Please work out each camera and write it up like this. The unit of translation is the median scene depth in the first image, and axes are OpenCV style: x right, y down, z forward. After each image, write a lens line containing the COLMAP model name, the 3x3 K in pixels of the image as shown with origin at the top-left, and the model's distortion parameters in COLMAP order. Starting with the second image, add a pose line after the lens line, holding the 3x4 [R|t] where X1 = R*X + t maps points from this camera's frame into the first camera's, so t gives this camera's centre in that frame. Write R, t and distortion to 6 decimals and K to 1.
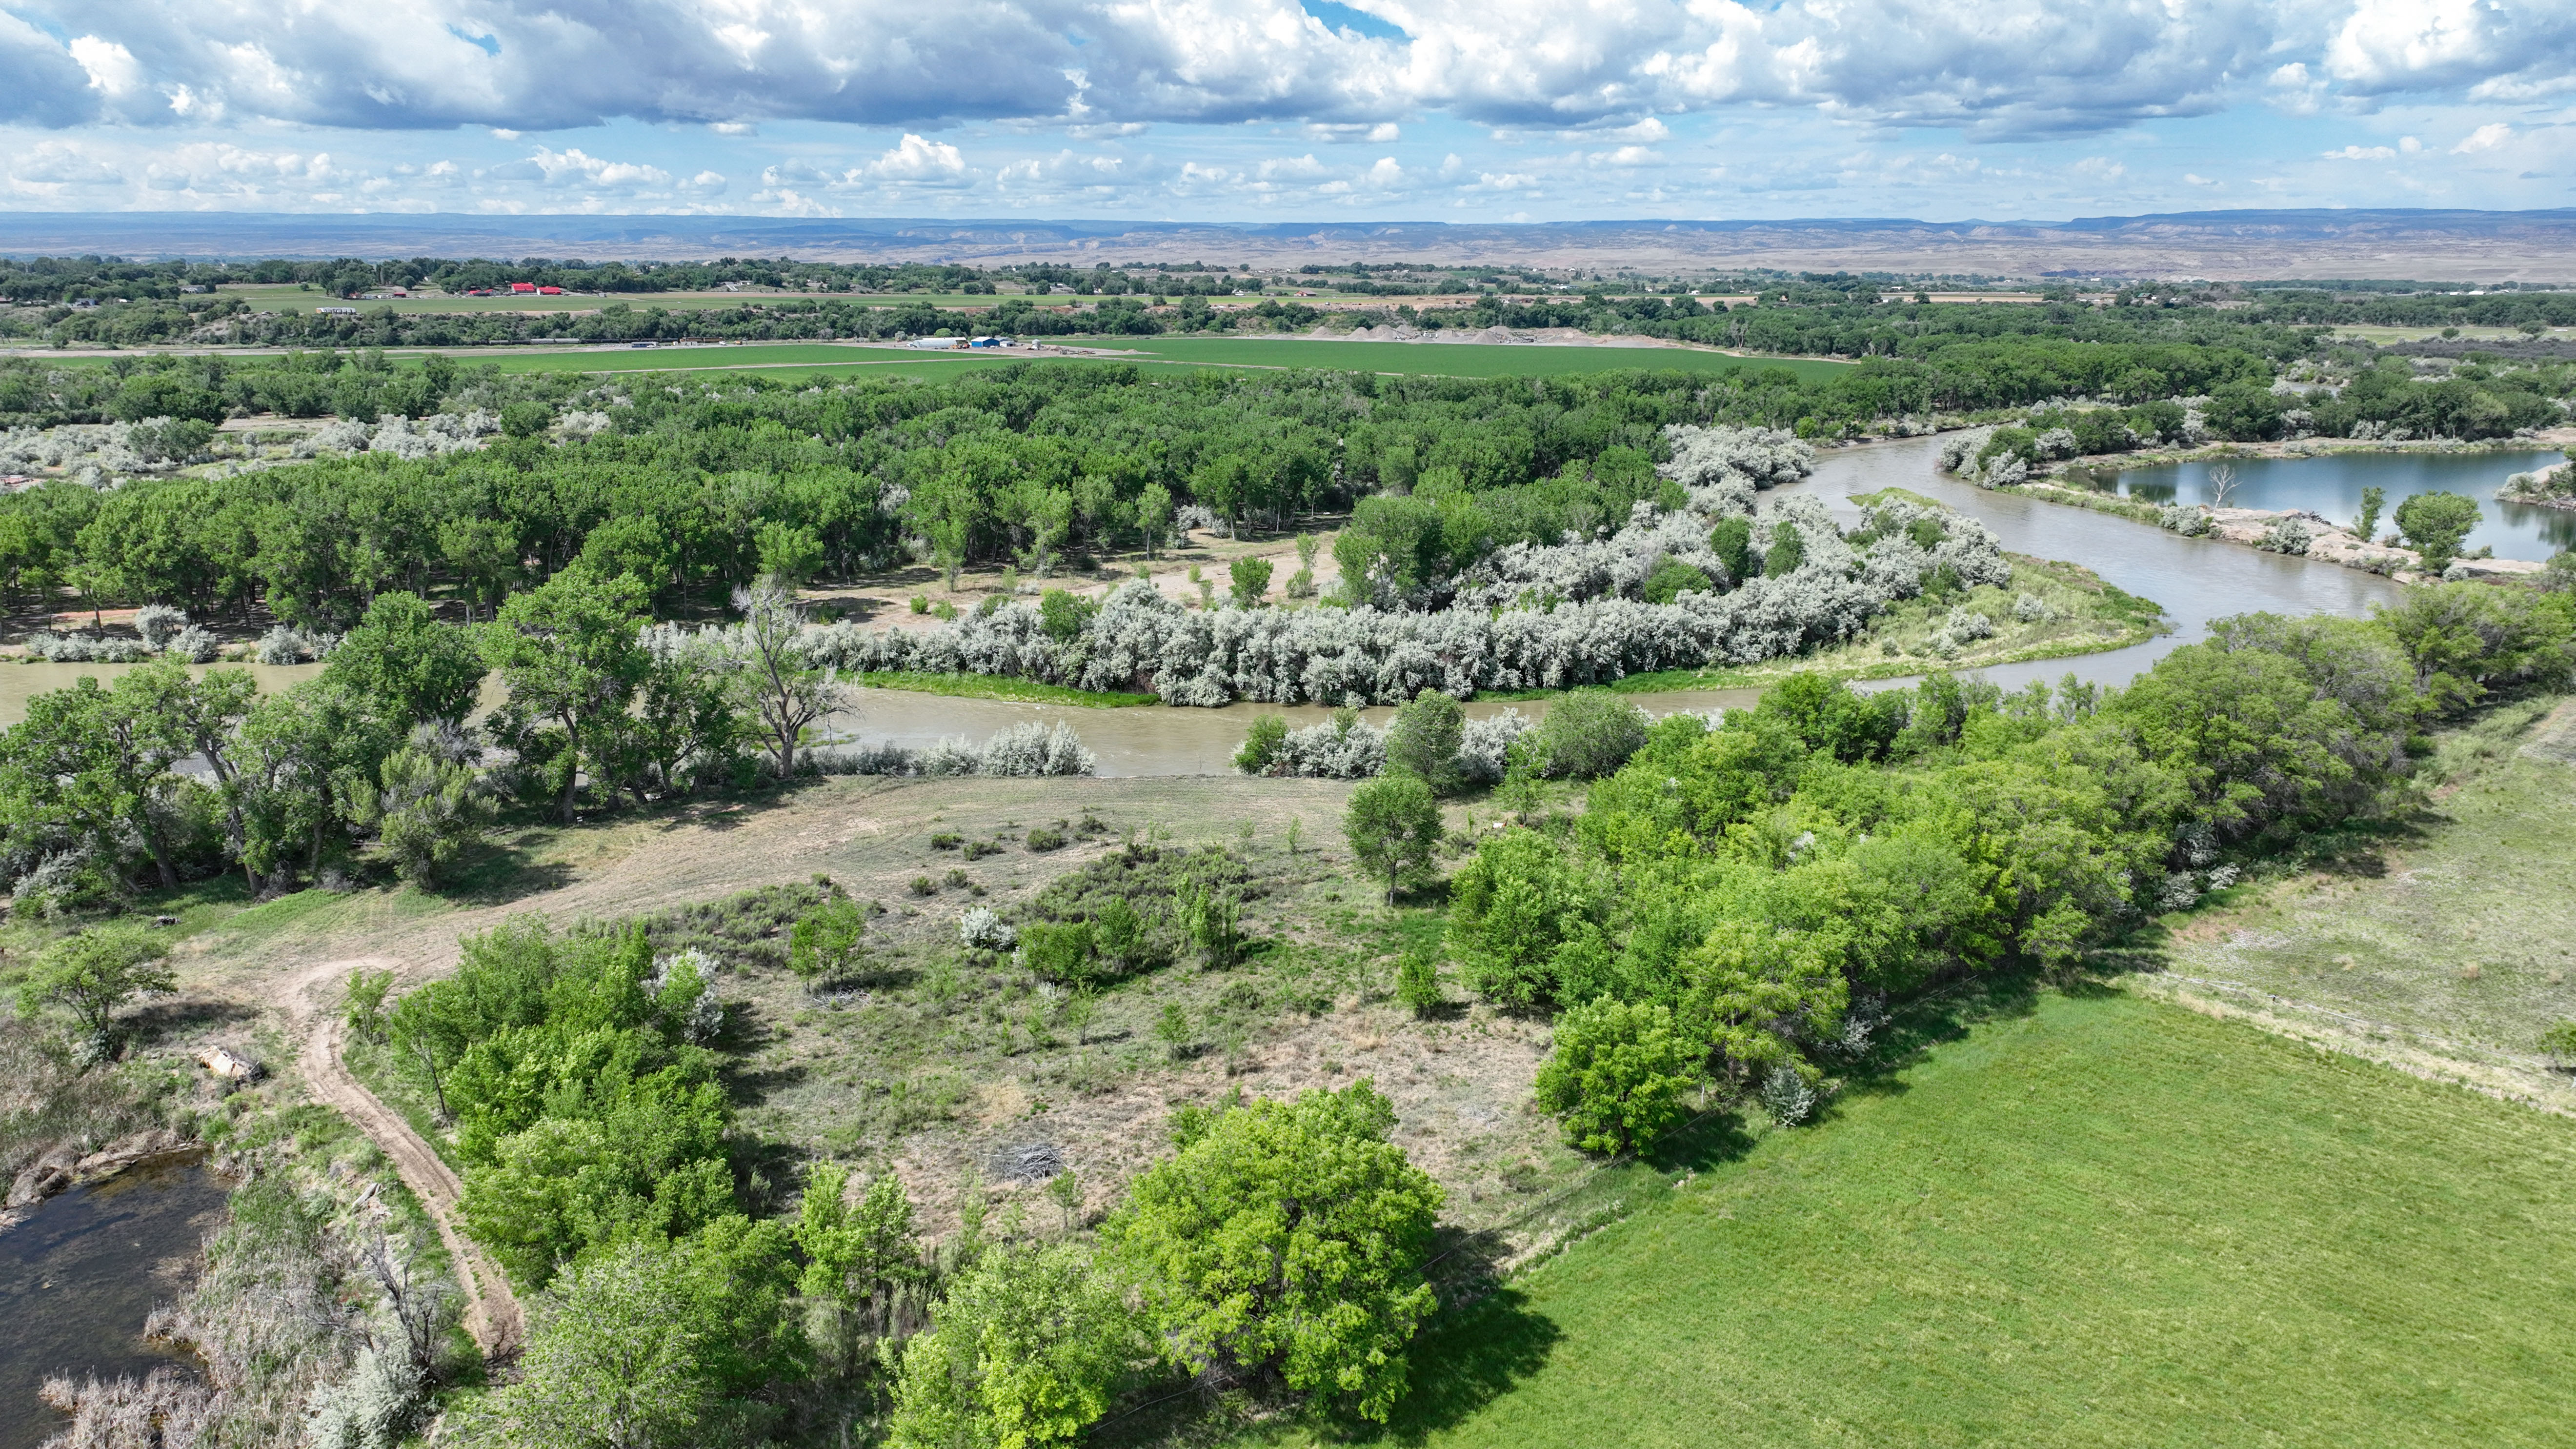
lens RADIAL K [[1816.6, 0, 1294.3], [0, 1816.6, 719.0], [0, 0, 1]] dist [0.000158, 0.014545]
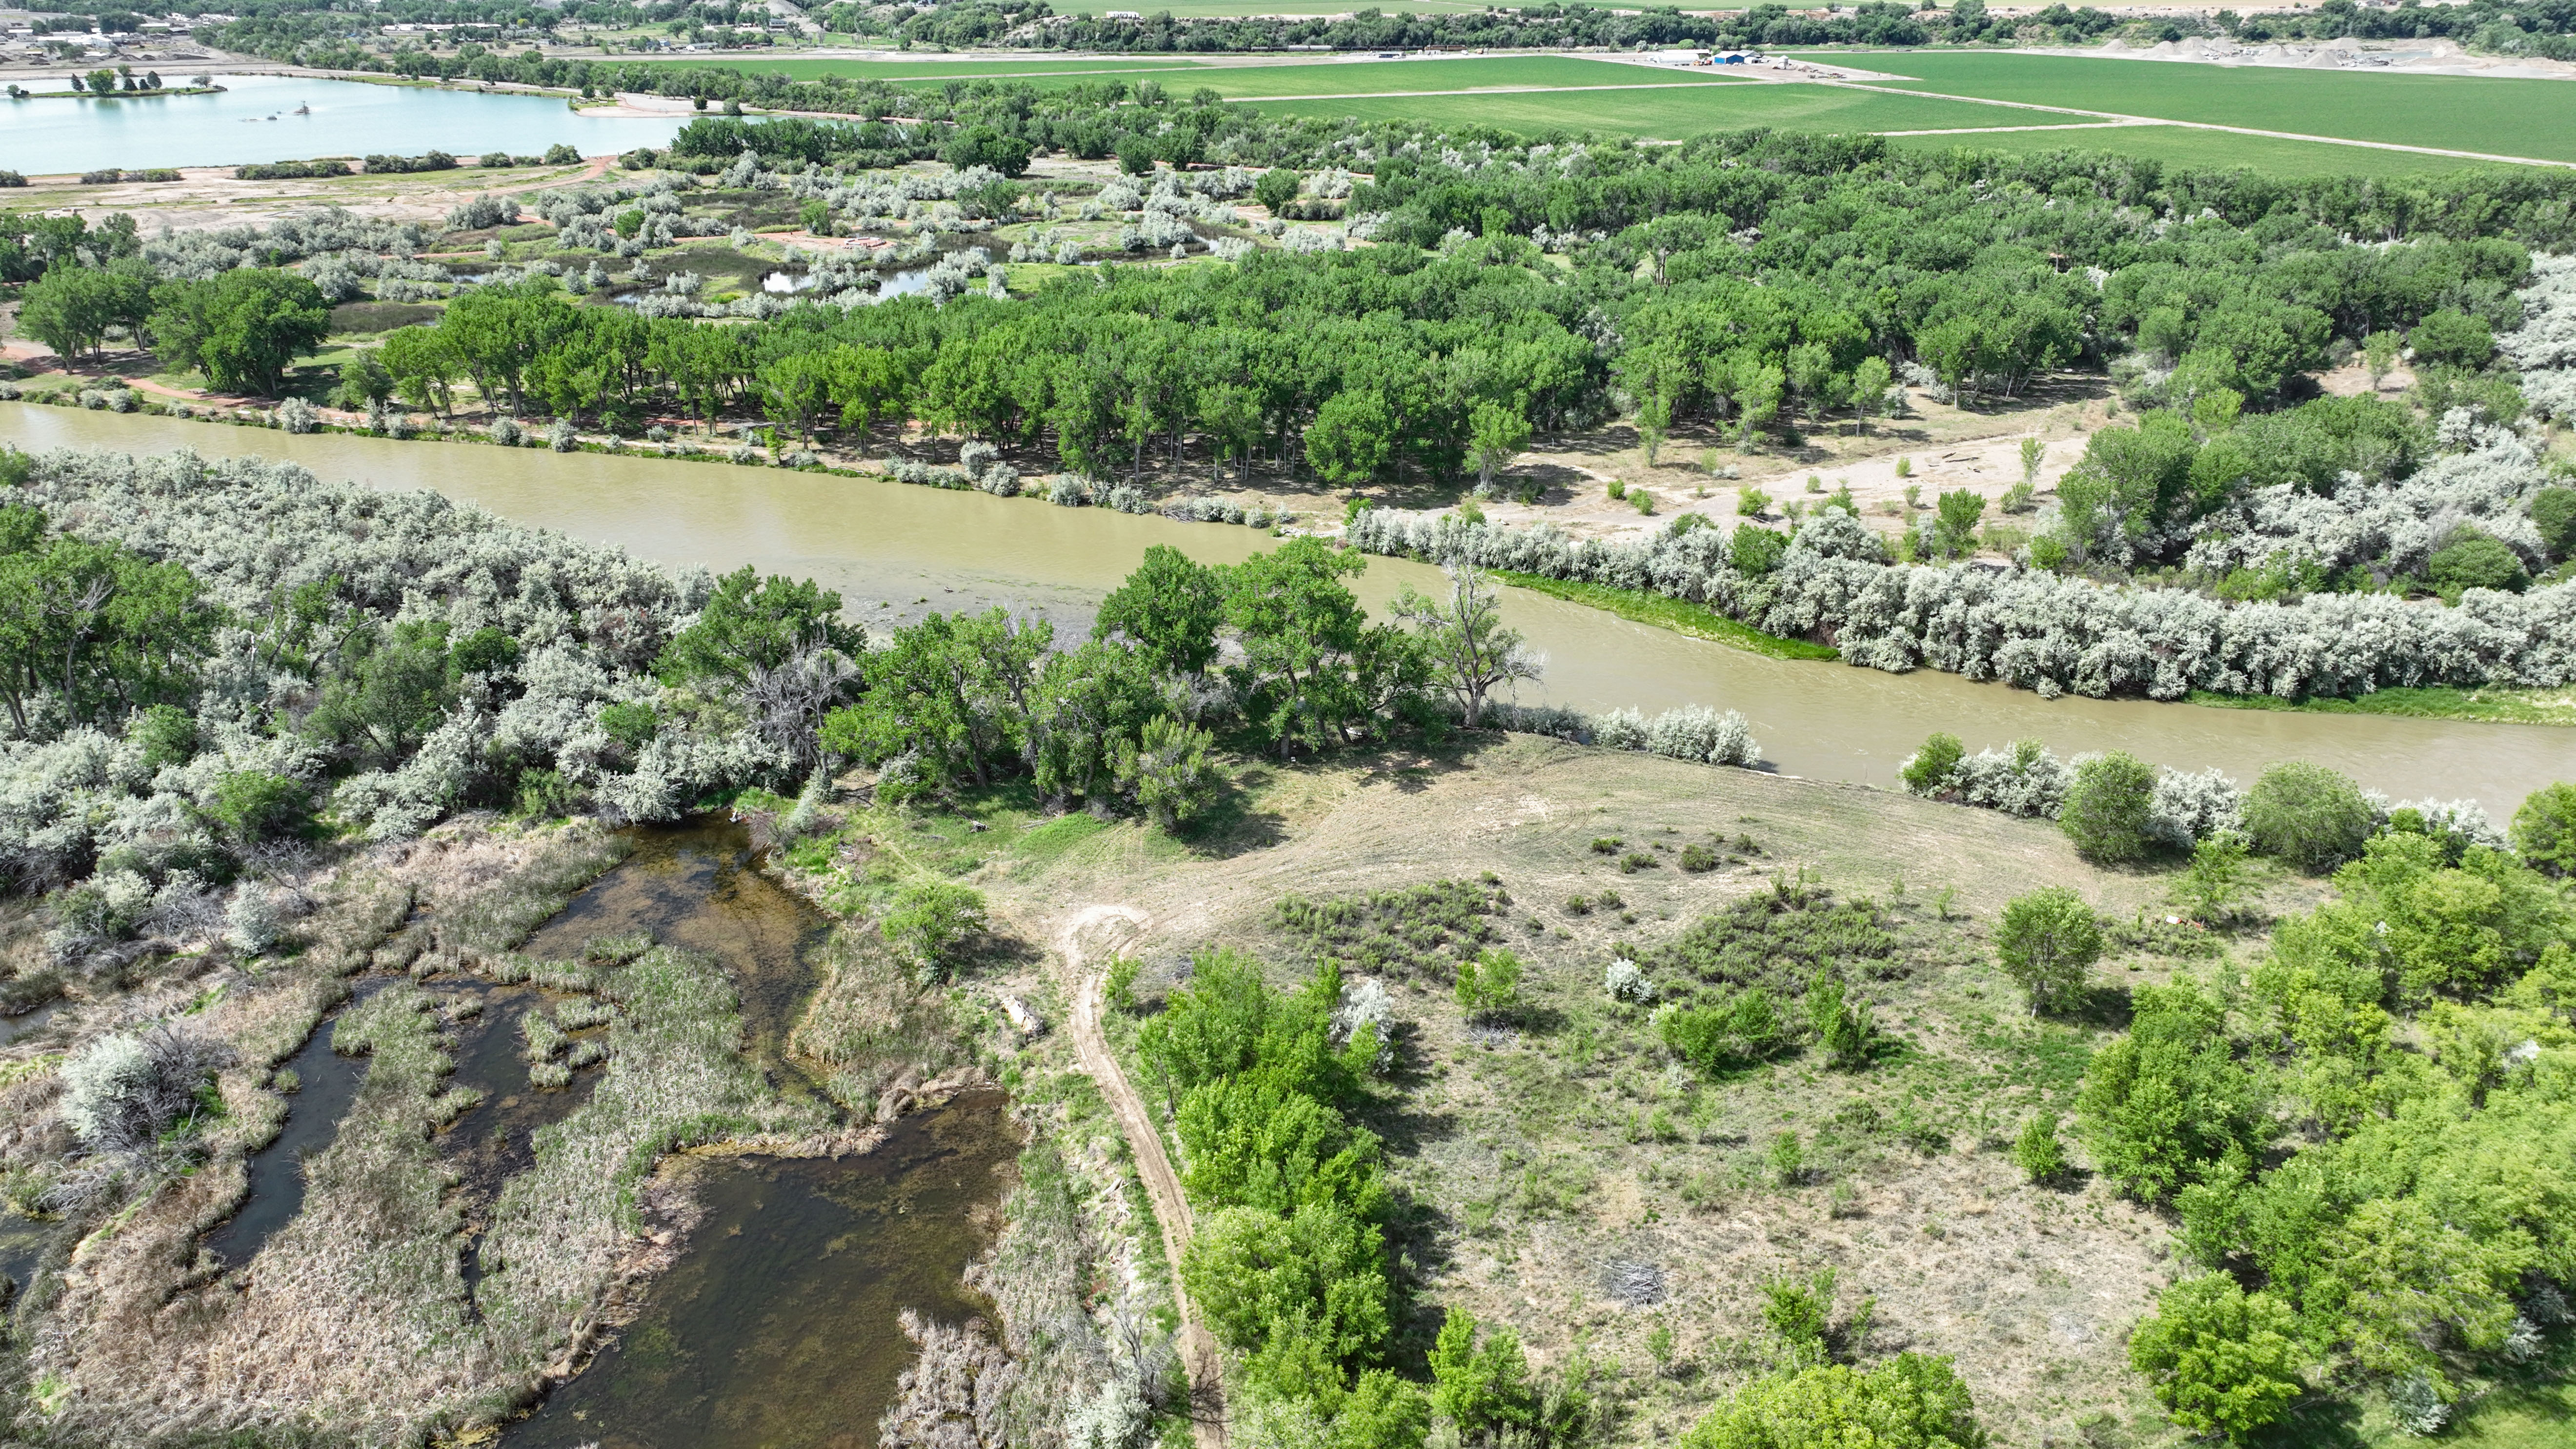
lens RADIAL K [[1812.9, 0, 1293.7], [0, 1812.9, 720.0], [0, 0, 1]] dist [-0.000403, 0.014992]
pose [[0.926063, 0.147358, -0.347409, -0.000627], [-0.086393, 0.978945, 0.184940, -0.127074], [0.367346, -0.141252, 0.919296, -0.030426]]
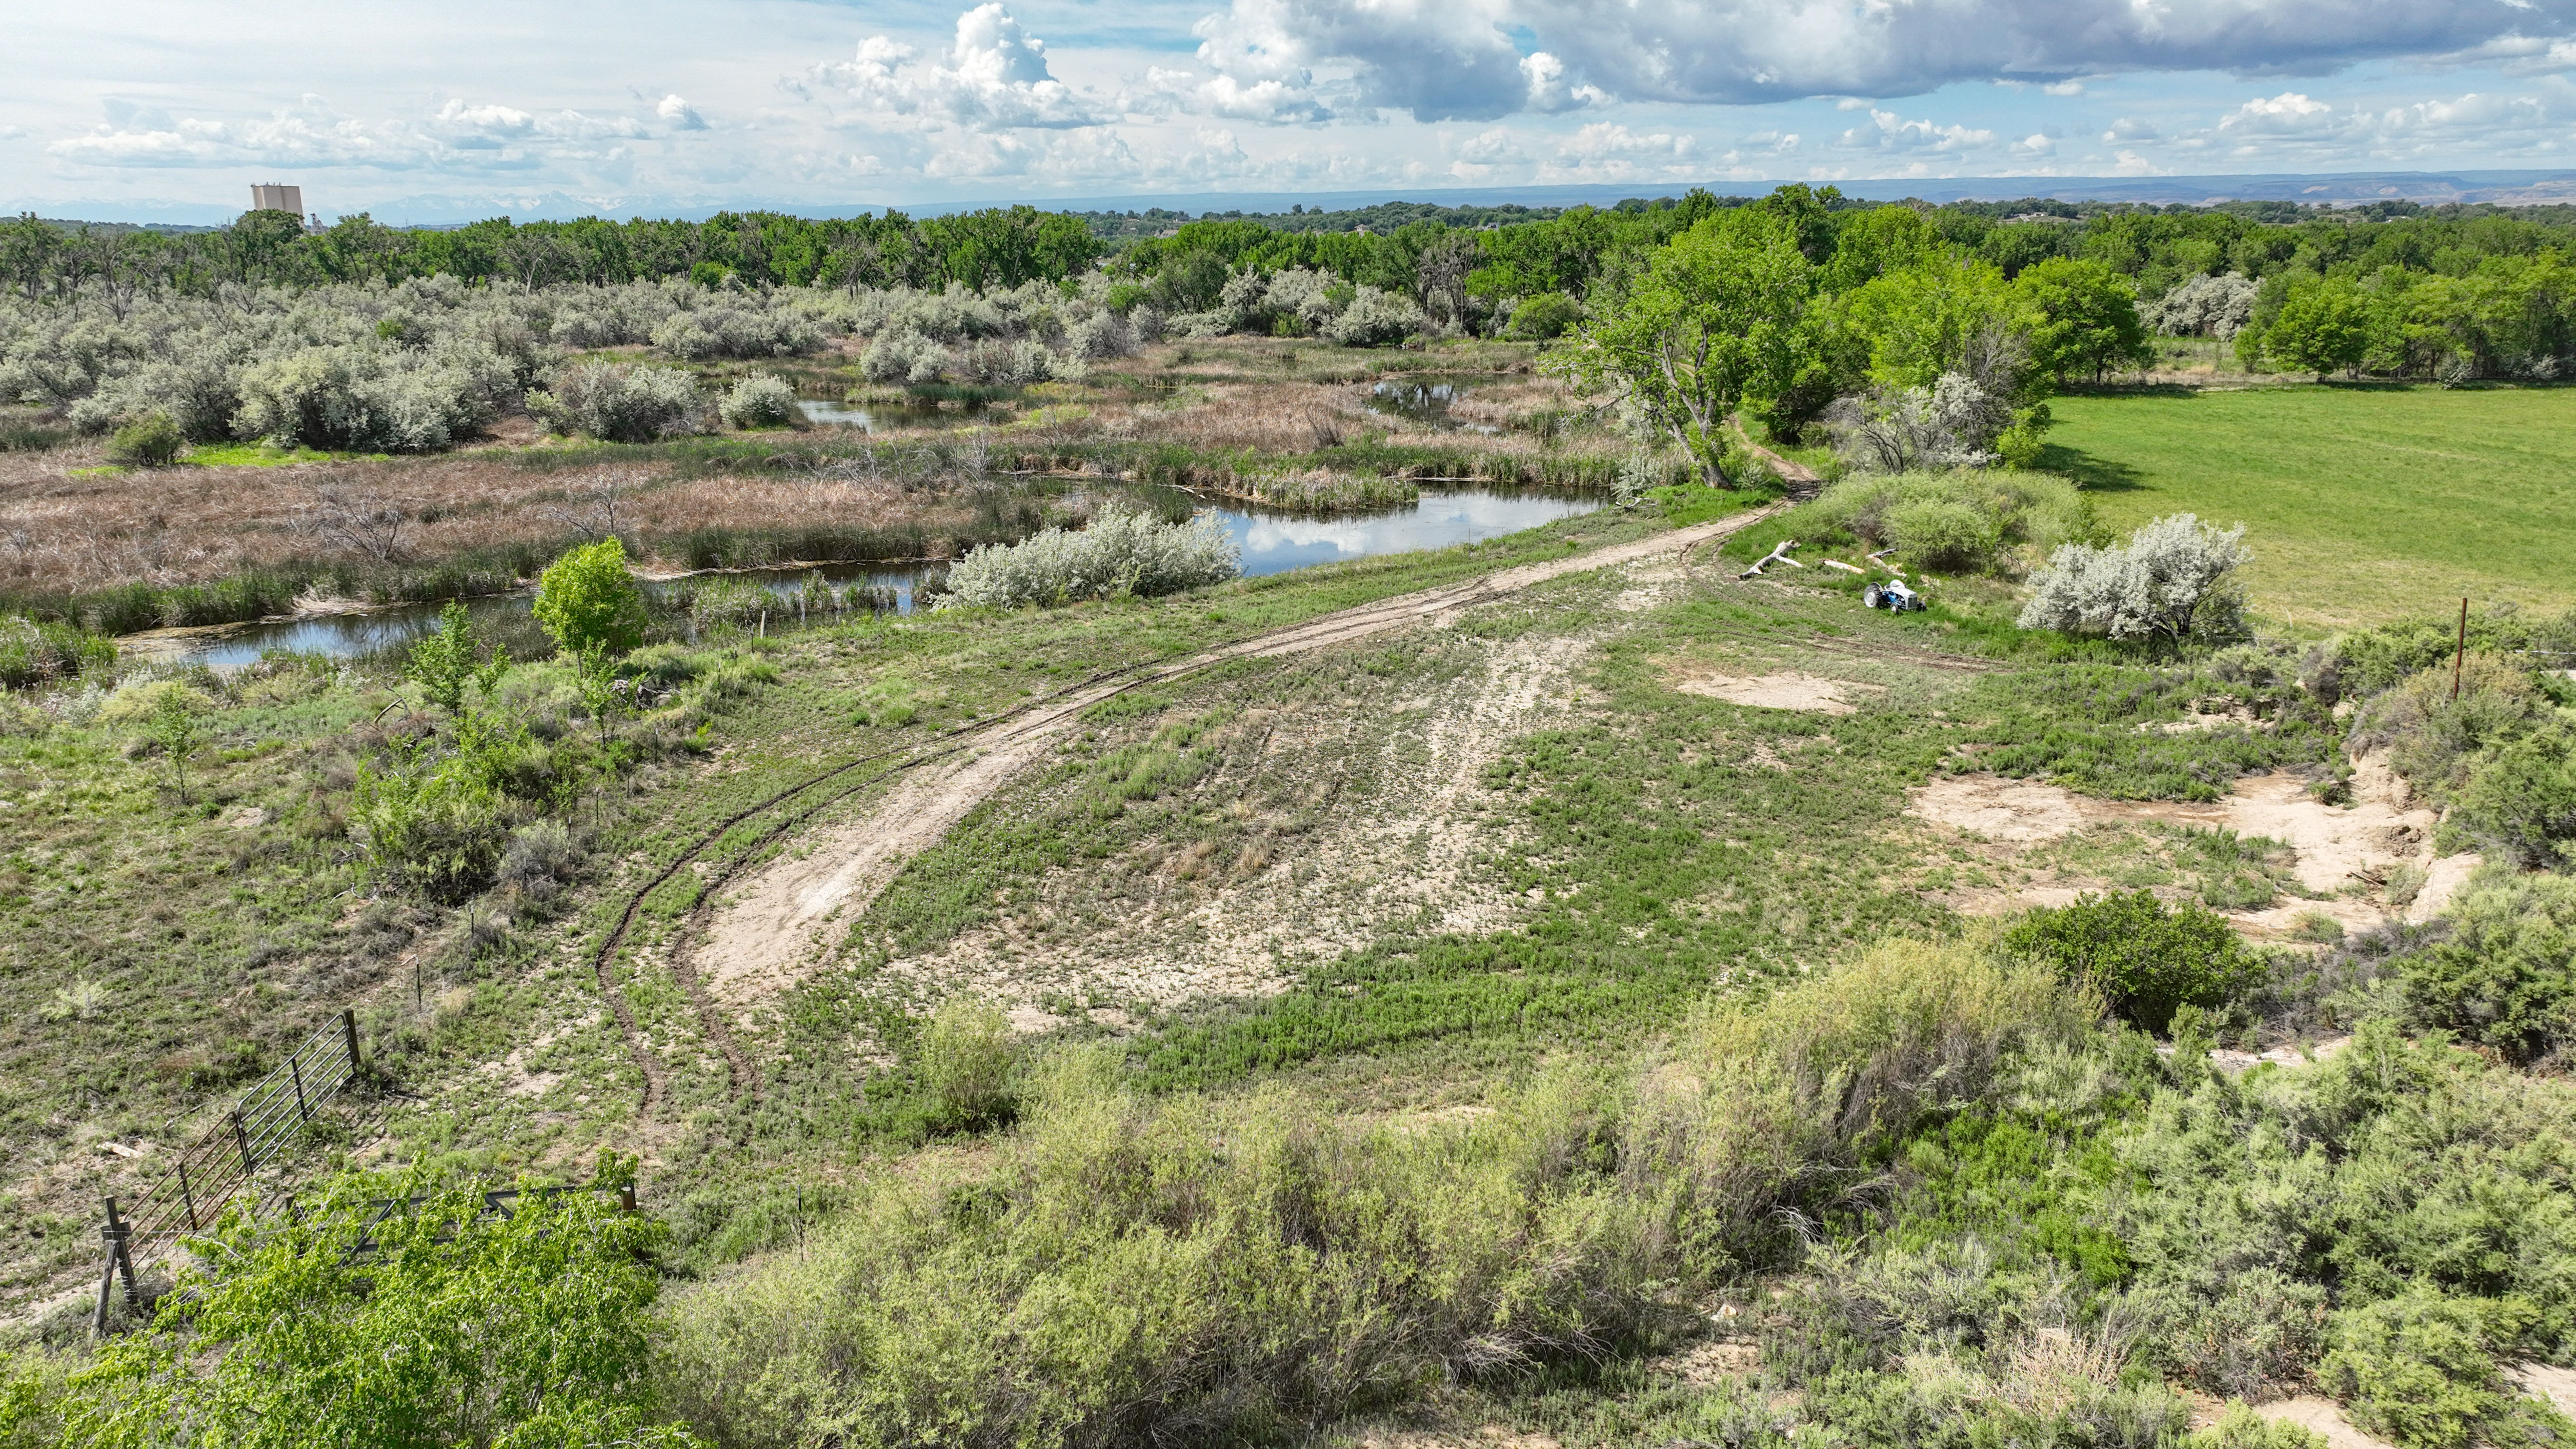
lens RADIAL K [[1810.9, 0, 1295.7], [0, 1810.9, 713.7], [0, 0, 1]] dist [-0.003197, 0.020933]
pose [[0.783034, 0.156571, -0.601950, 0.219852], [-0.146636, 0.986988, 0.065973, 0.249568], [0.604447, 0.036608, 0.795804, -0.401474]]
